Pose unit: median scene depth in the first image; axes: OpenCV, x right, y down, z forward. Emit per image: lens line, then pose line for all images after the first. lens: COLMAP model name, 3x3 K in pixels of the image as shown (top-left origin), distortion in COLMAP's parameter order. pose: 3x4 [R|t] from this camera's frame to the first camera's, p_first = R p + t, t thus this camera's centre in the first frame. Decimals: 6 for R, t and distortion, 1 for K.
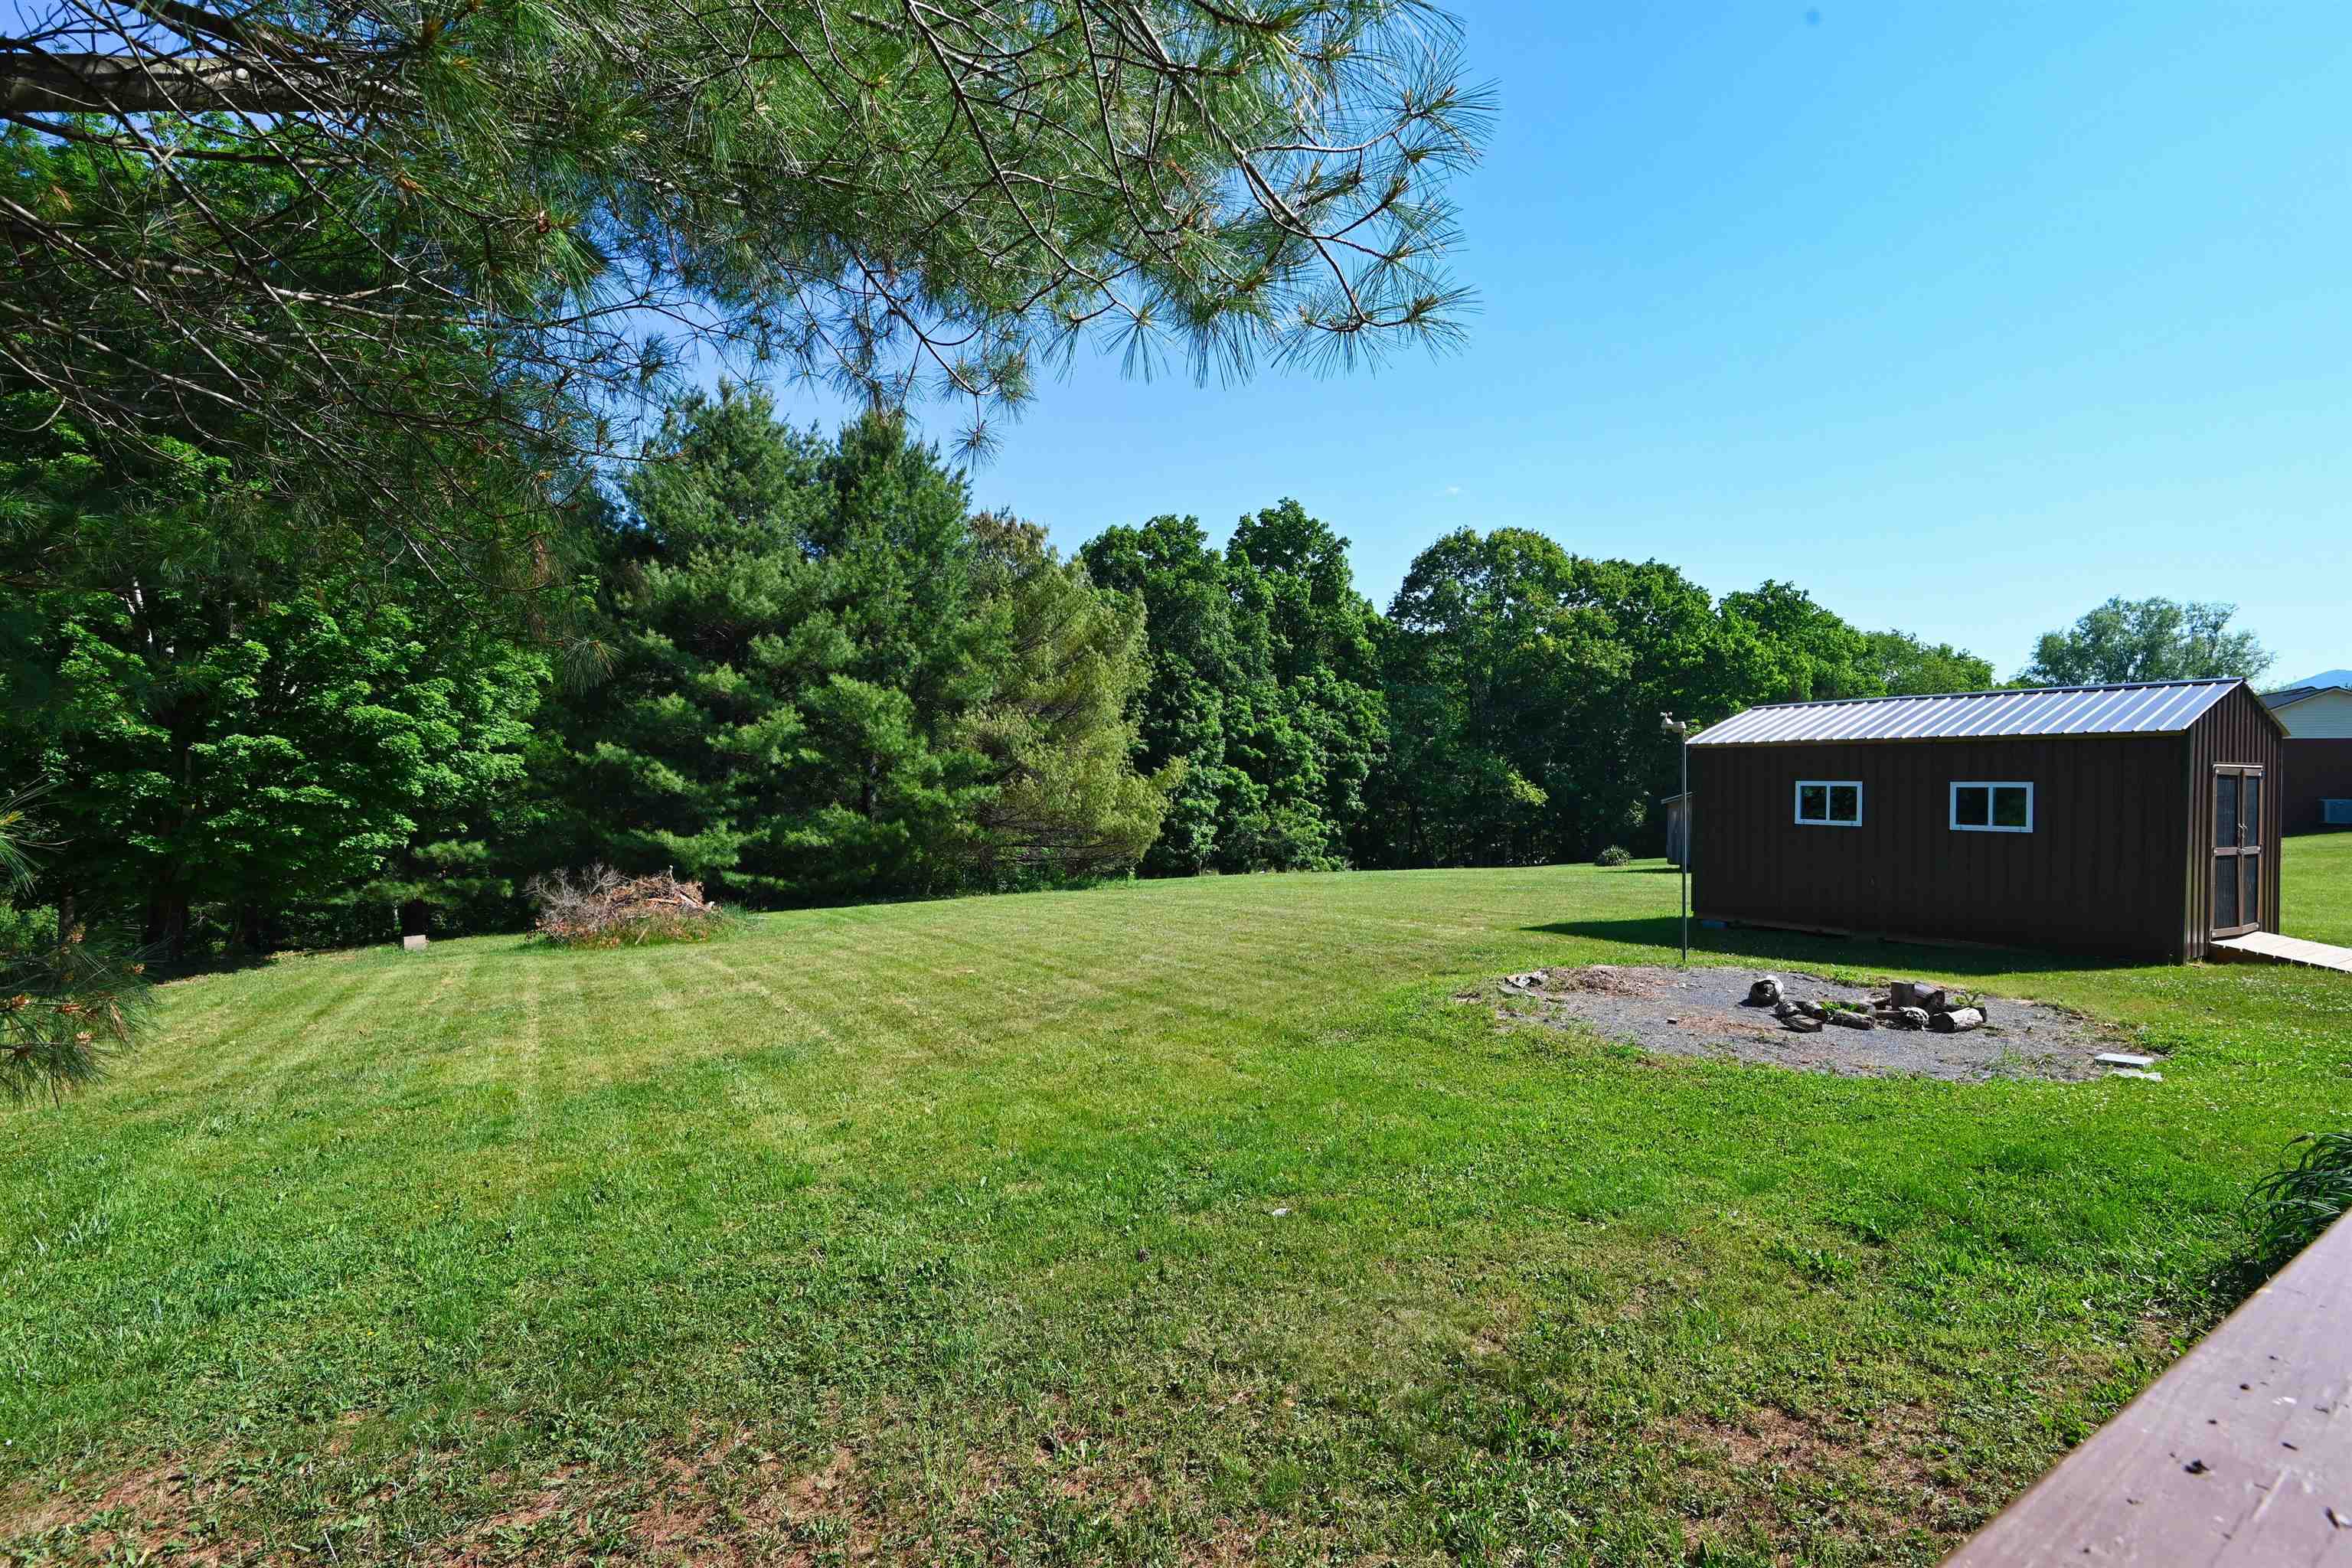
lens RADIAL K [[1082.5, 0, 1176.0], [0, 1082.5, 784.0], [0, 0, 1]] dist [-0.028628, -0.000143]
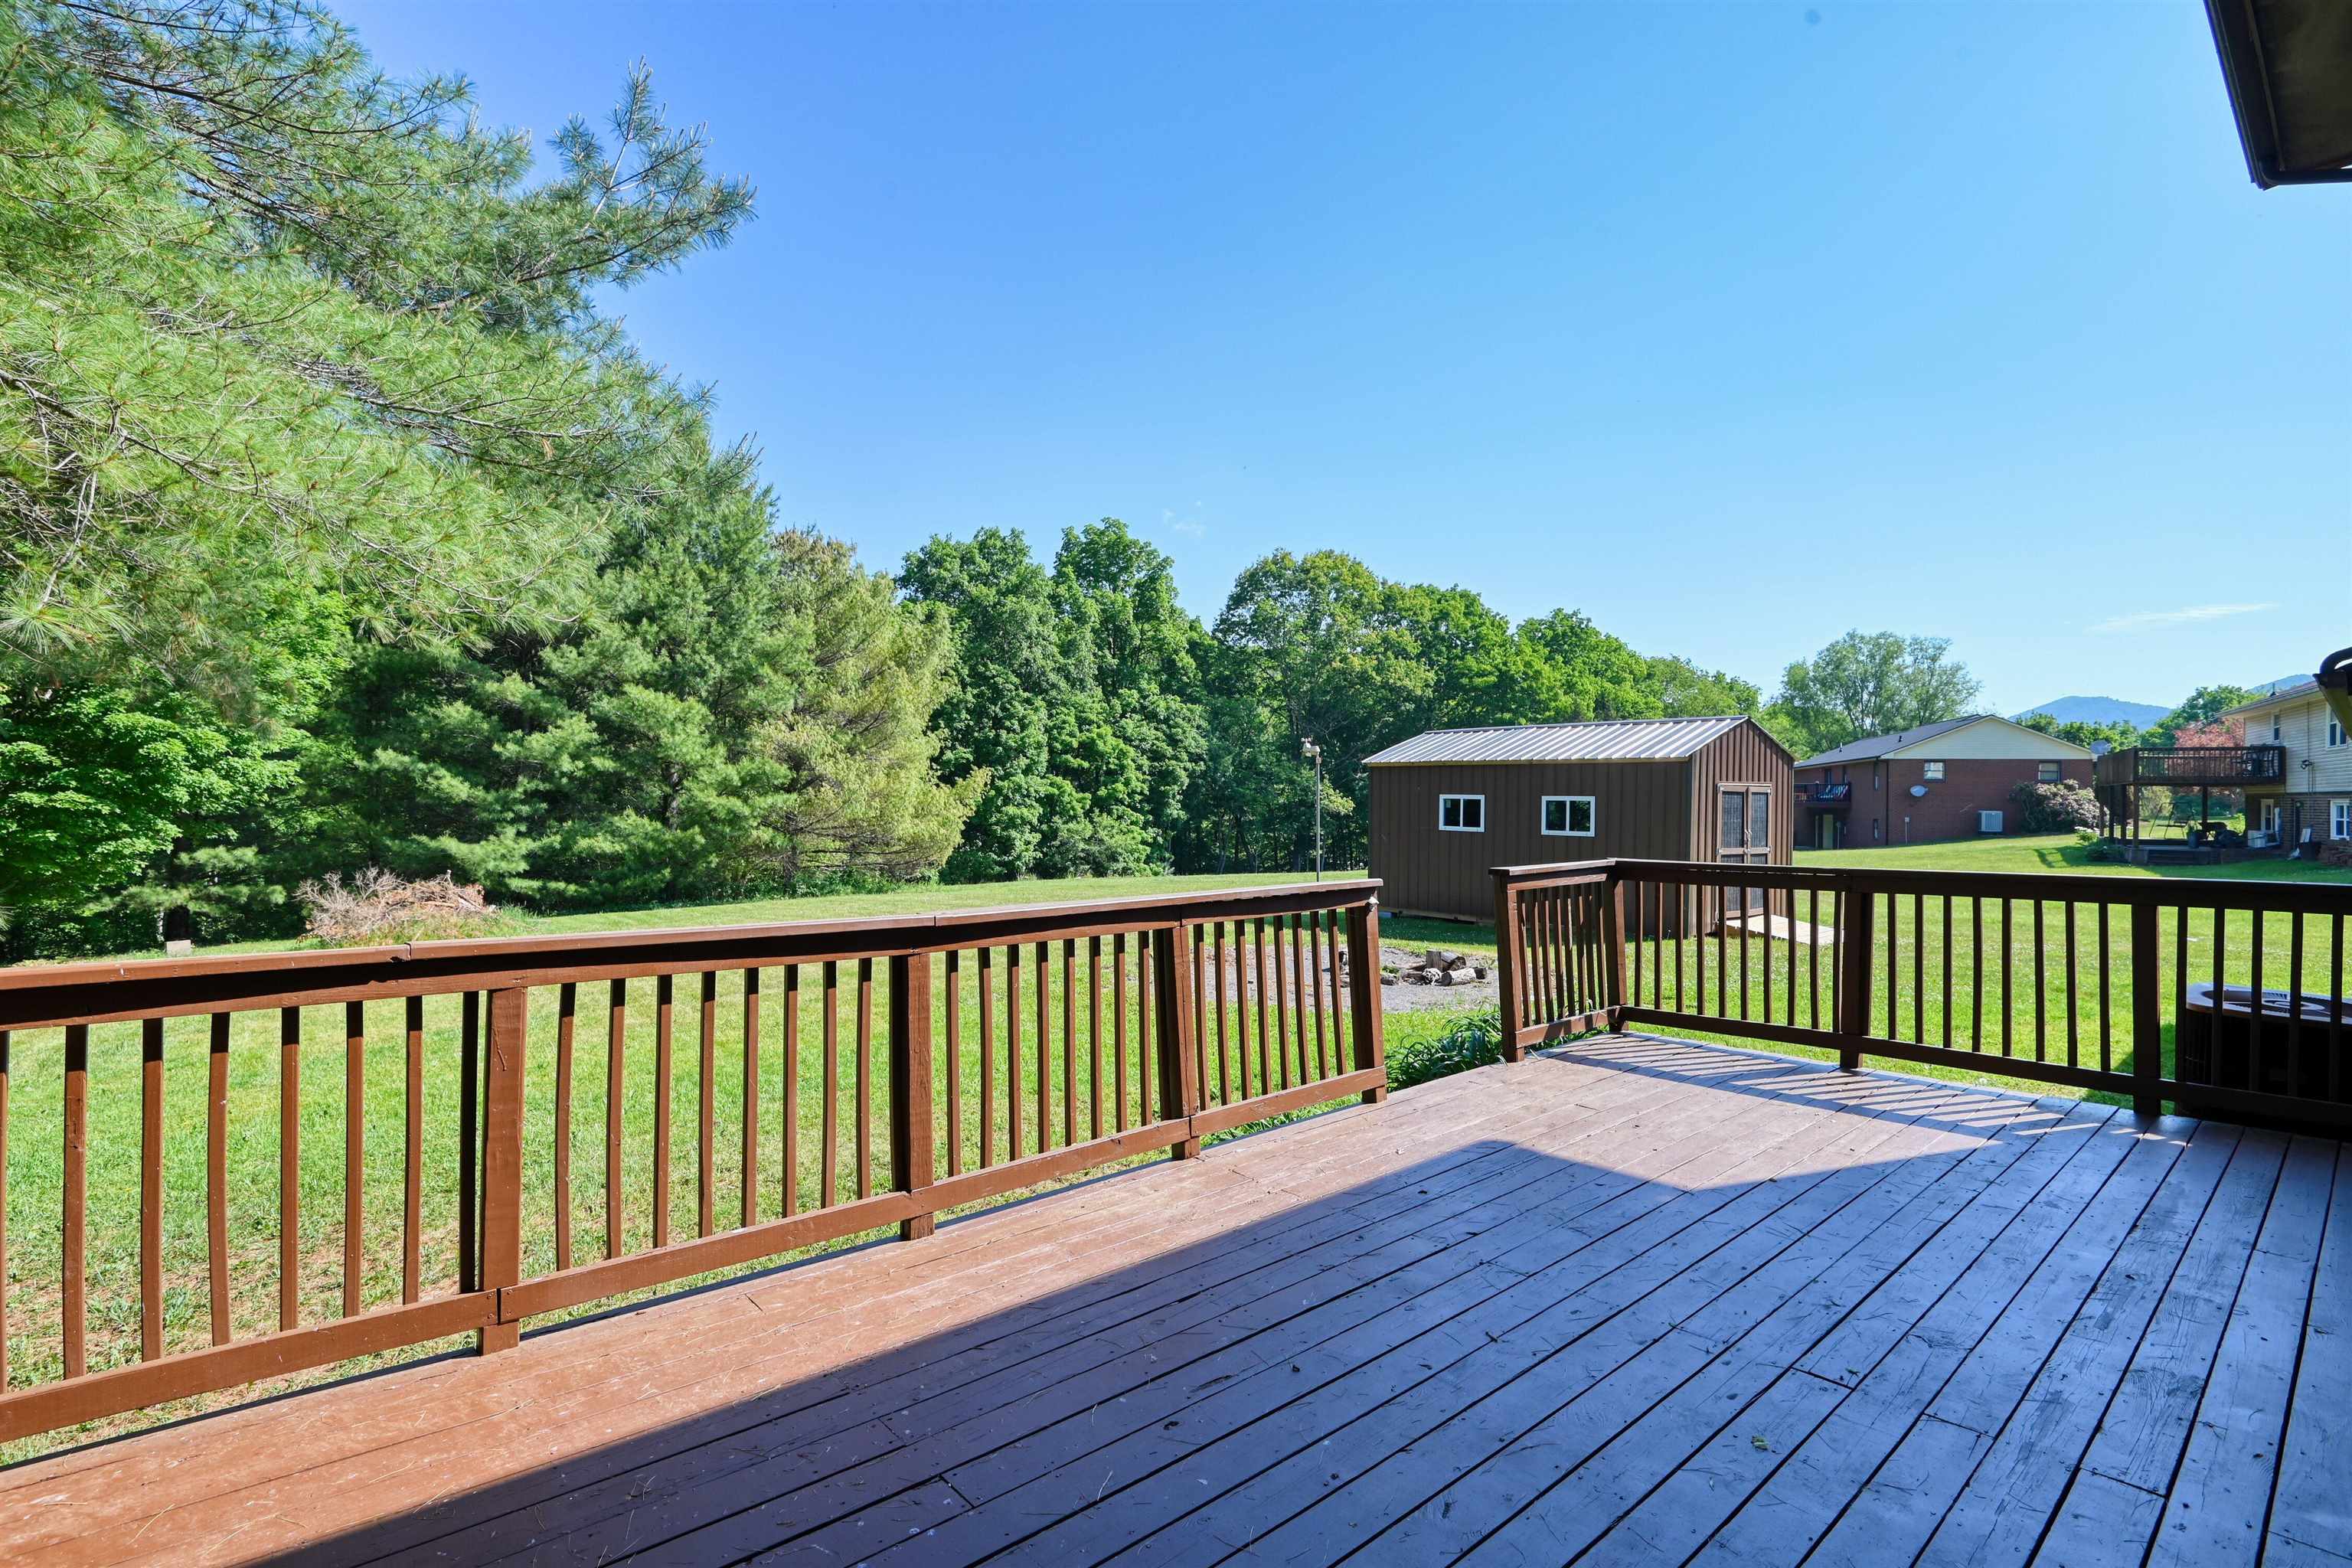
lens RADIAL K [[1145.8, 0, 1249.6], [0, 1145.8, 777.3], [0, 0, 1]] dist [-0.032858, 0.000705]
pose [[0.989690, 0.006447, 0.143078, 0.107473], [-0.004714, 0.999911, -0.012443, -0.002975], [-0.143145, 0.011640, 0.989633, -0.144813]]
